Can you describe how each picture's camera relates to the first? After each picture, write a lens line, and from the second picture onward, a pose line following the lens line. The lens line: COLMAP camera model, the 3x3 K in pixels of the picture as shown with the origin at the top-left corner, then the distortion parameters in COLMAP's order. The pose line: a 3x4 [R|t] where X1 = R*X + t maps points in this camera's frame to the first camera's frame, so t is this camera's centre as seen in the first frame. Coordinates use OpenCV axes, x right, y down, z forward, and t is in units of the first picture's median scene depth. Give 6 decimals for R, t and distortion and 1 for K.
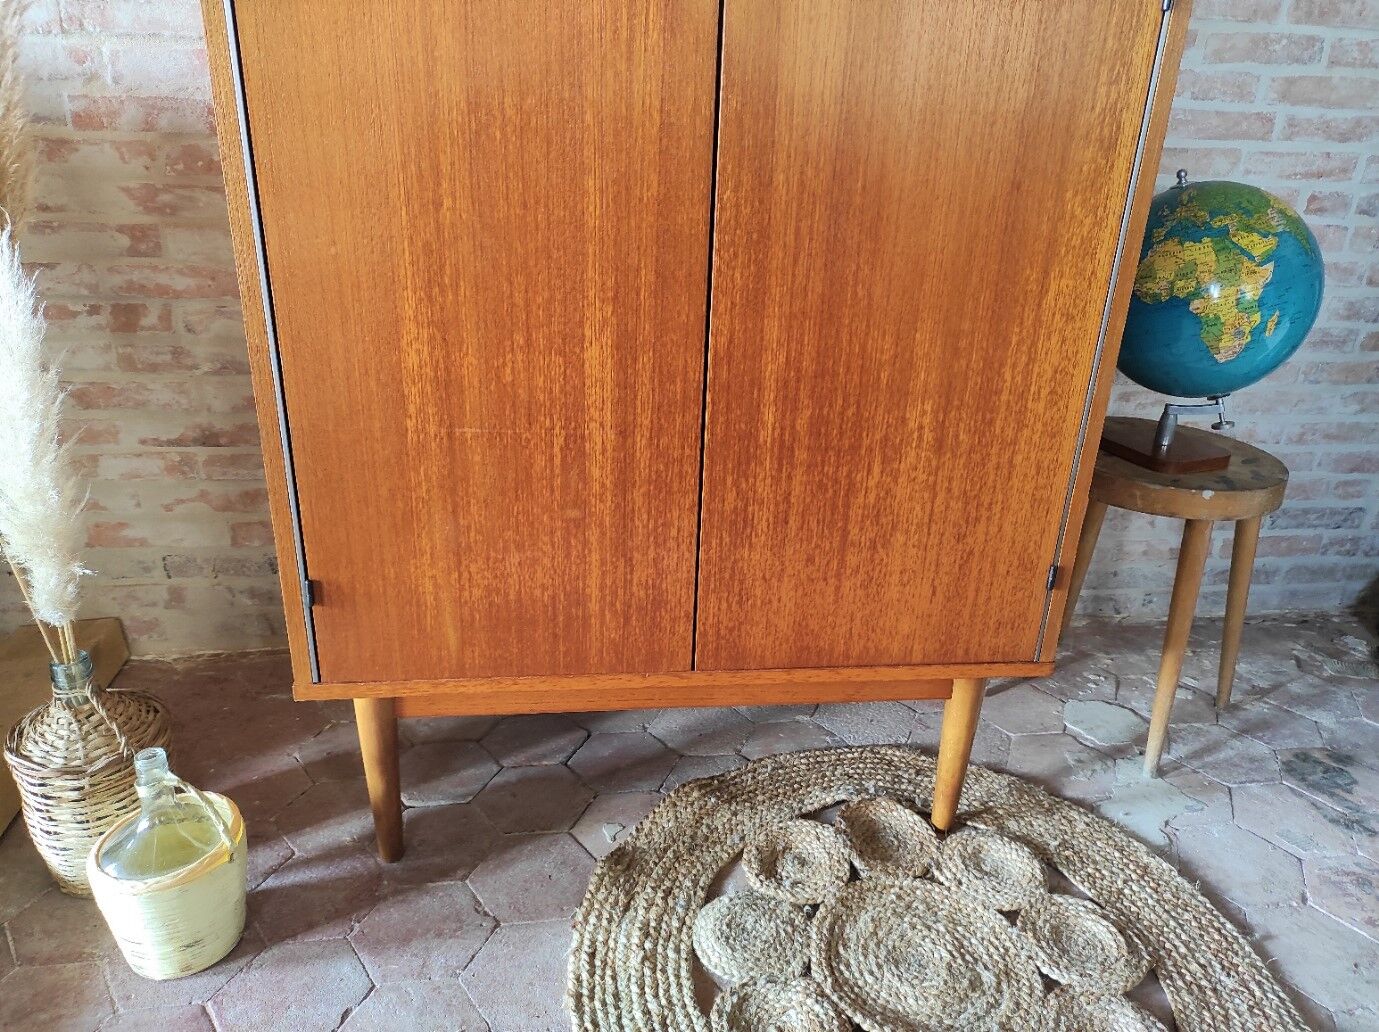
lens RADIAL K [[1027.5, 0, 694.3], [0, 1027.5, 522.2], [0, 0, 1]] dist [0.038813, -0.043323]
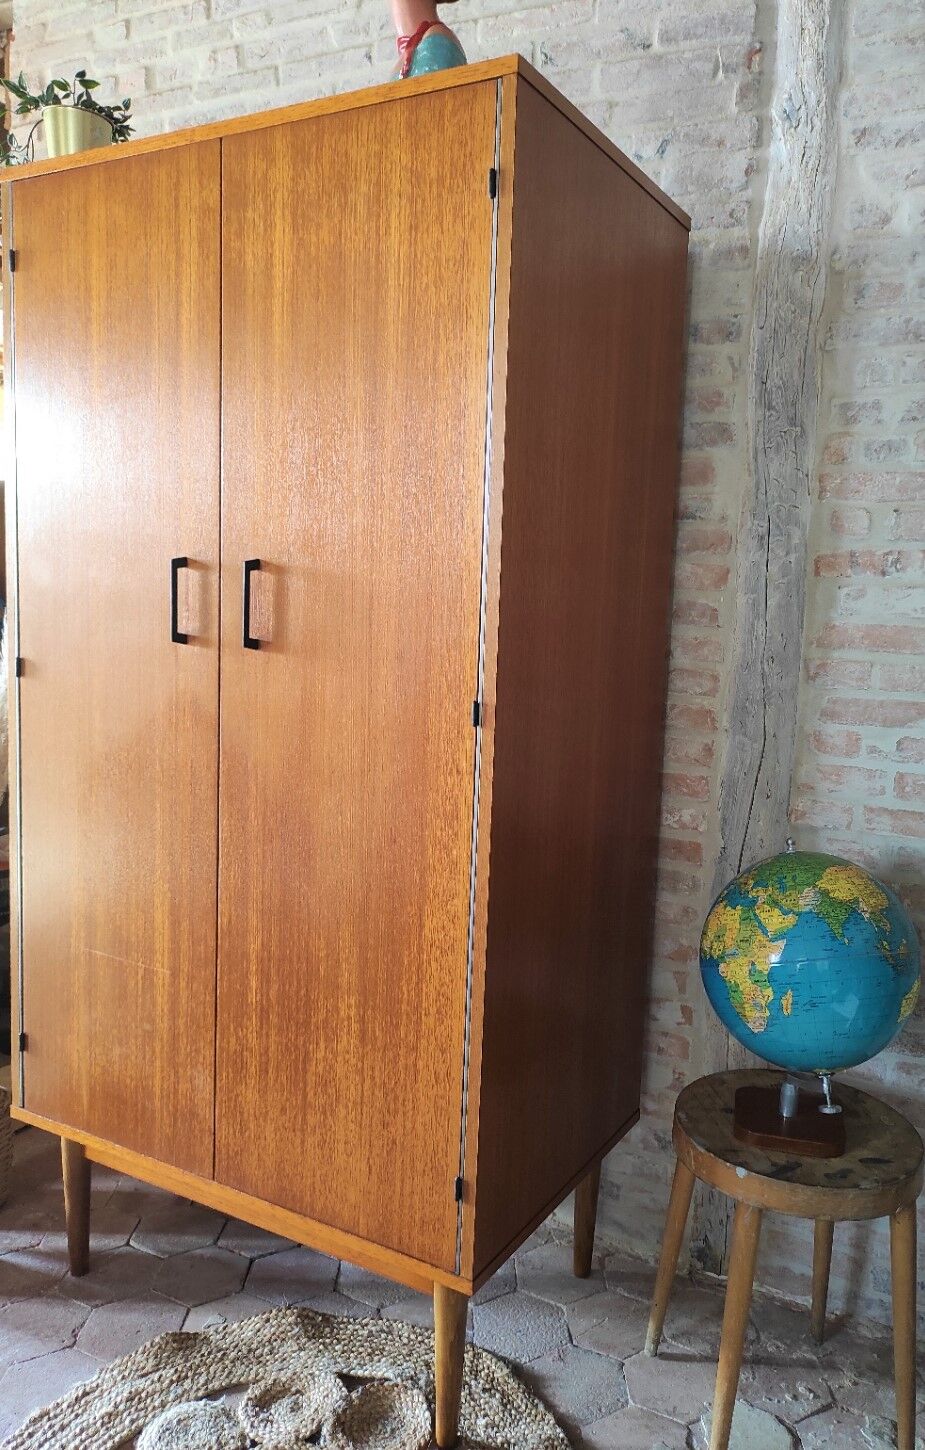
lens RADIAL K [[1075.3, 0, 546.2], [0, 1075.3, 729.5], [0, 0, 1]] dist [0.033183, -0.029338]
pose [[0.823489, 0.062108, -0.563923, 1.104689], [-0.240617, 0.938398, -0.248019, -0.149771], [0.513780, 0.339930, 0.787704, -0.013441]]
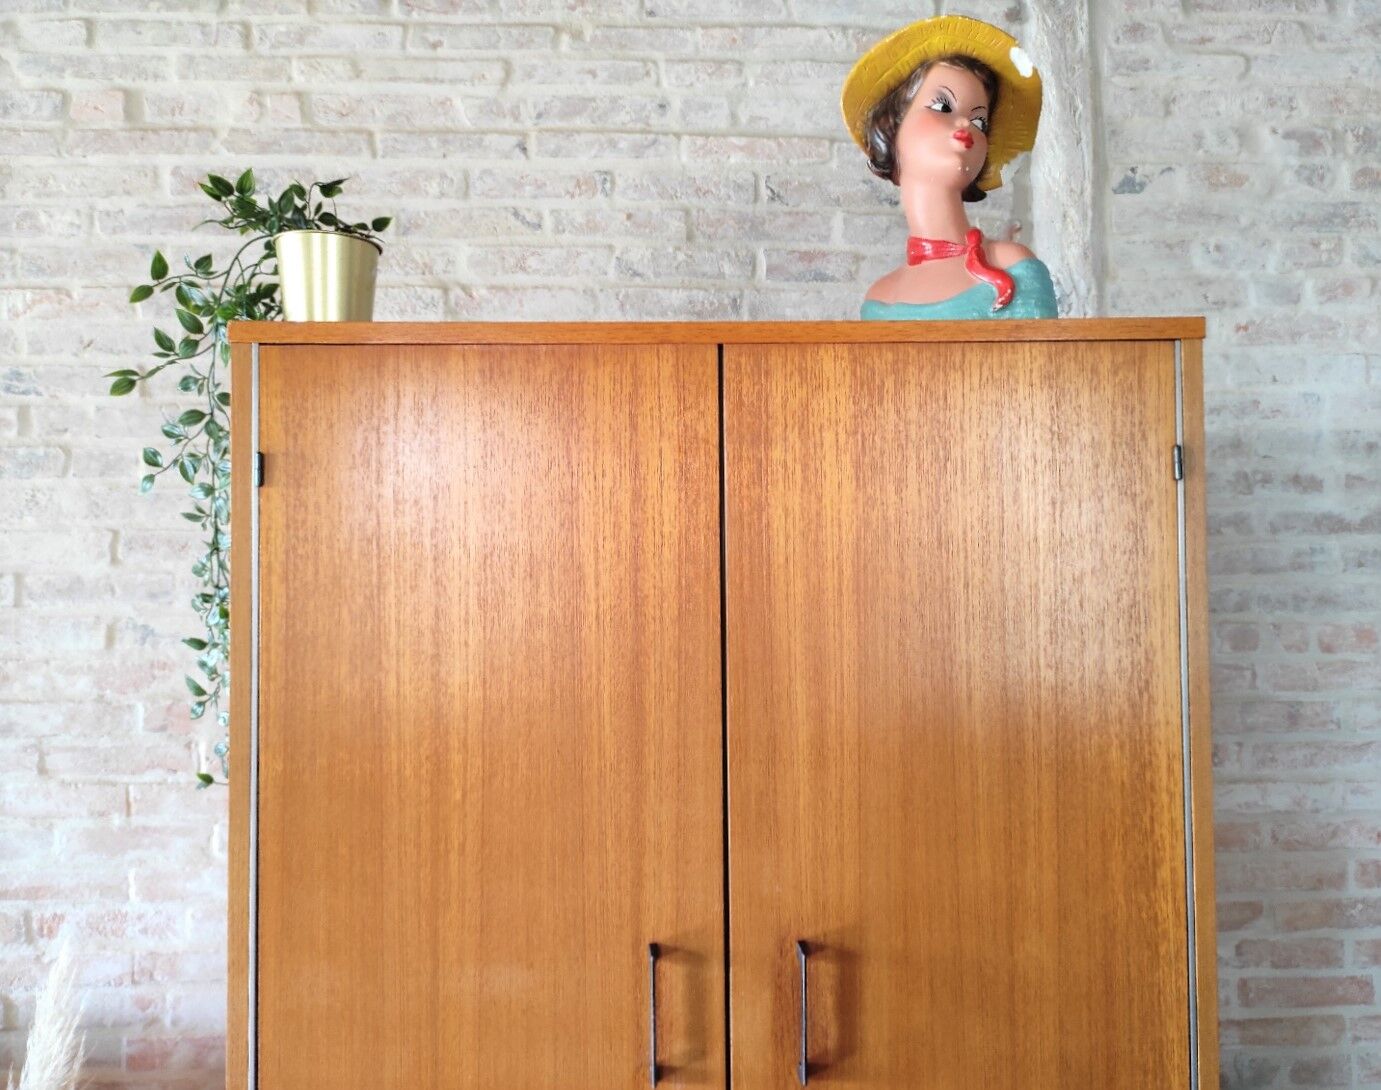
lens RADIAL K [[1096.2, 0, 694.4], [0, 1096.2, 548.6], [0, 0, 1]] dist [0.043397, -0.007014]
pose [[0.994012, -0.050564, -0.096869, 0.103784], [0.004452, 0.904499, -0.426453, -0.482578], [0.109181, 0.423468, 0.899308, -0.184462]]
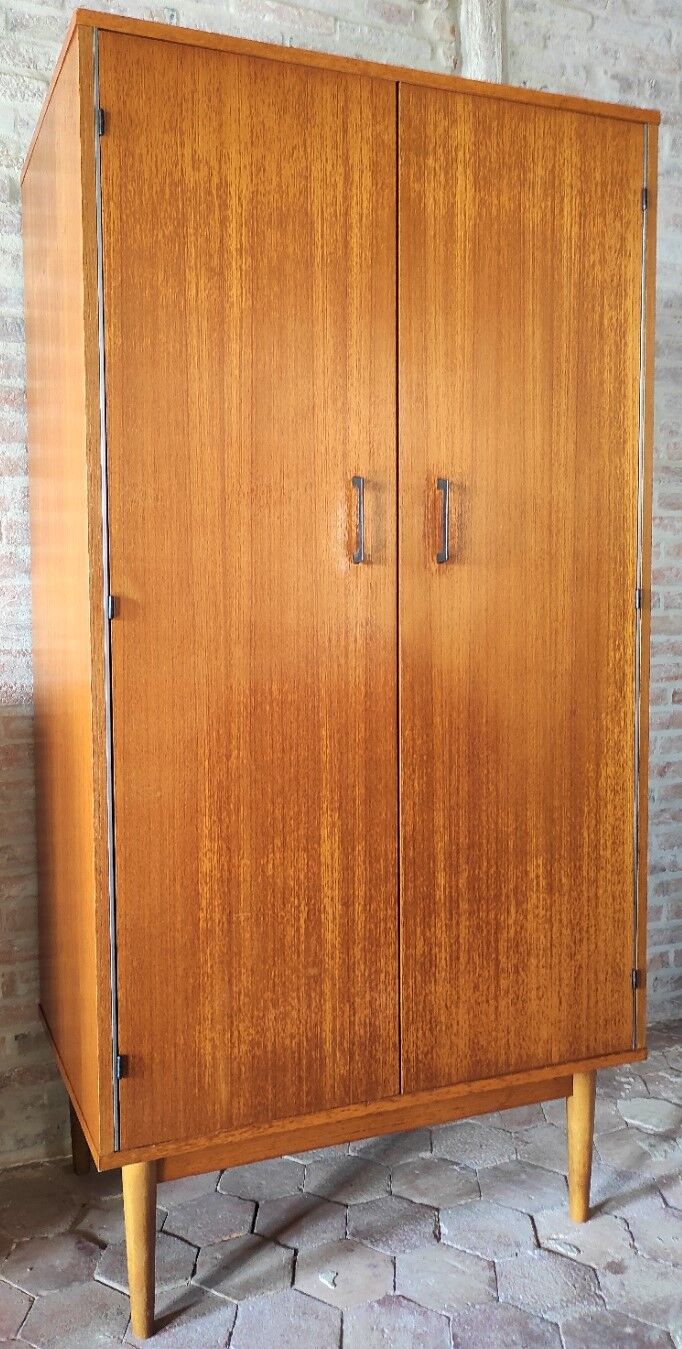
lens RADIAL K [[1040.4, 0, 267.5], [0, 1040.4, 652.8], [0, 0, 1]] dist [0.041594, -0.042491]
pose [[0.970298, -0.062071, 0.233813, -0.452430], [0.139210, 0.933720, -0.329829, 0.042500], [-0.197843, 0.352582, 0.914628, -0.349057]]
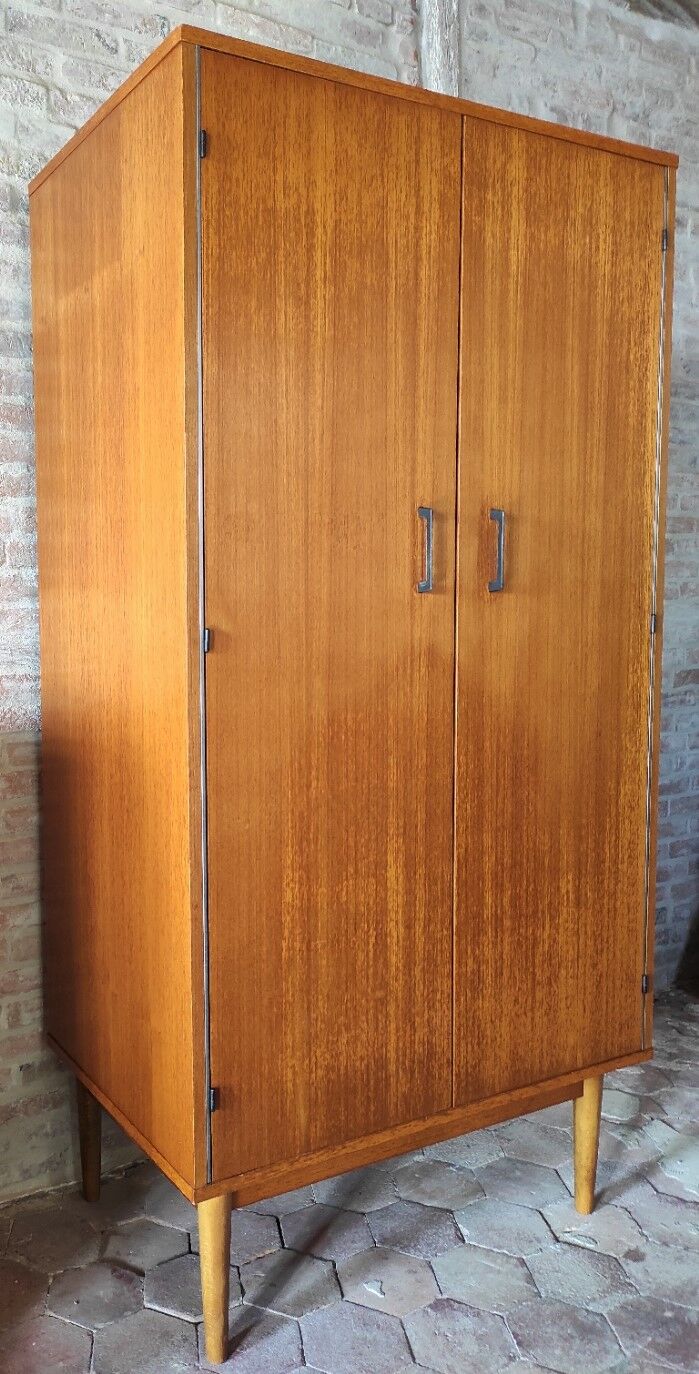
lens RADIAL K [[1031.6, 0, 175.8], [0, 1031.6, 678.1], [0, 0, 1]] dist [0.040210, -0.038182]
pose [[0.934637, -0.079393, 0.346626, -0.786207], [0.186681, 0.939182, -0.288249, -0.054636], [-0.302660, 0.334117, 0.892616, -0.259353]]
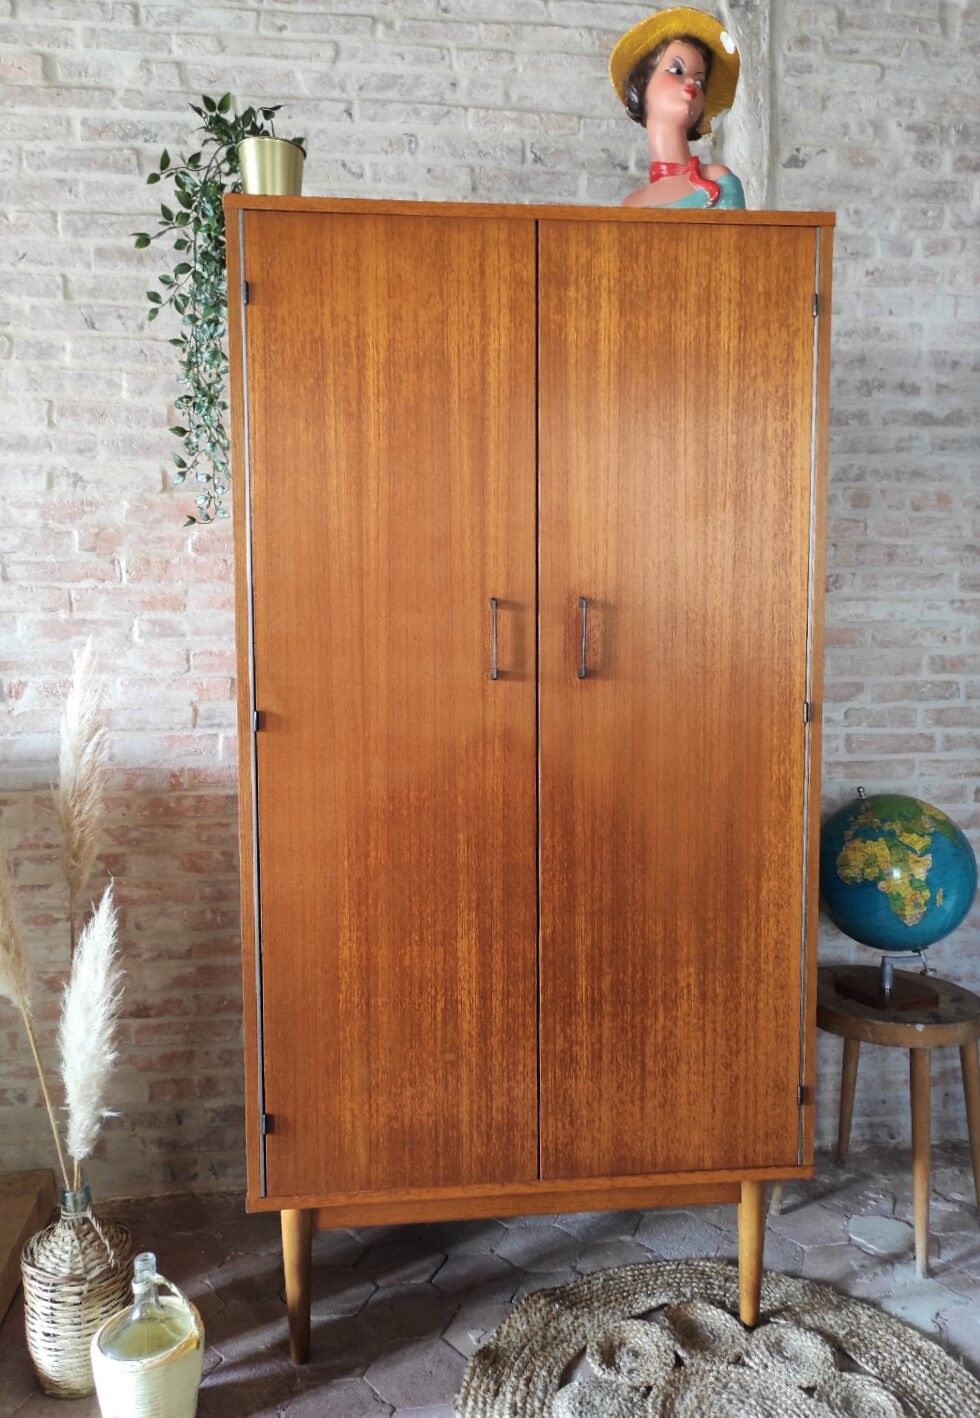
lens RADIAL K [[1051.1, 0, 458.3], [0, 1051.1, 712.0], [0, 0, 1]] dist [0.036362, -0.029416]
pose [[0.998811, -0.044227, -0.020501, -0.054163], [0.035041, 0.943758, -0.328774, 0.021131], [0.033889, 0.327665, 0.944186, -0.523298]]
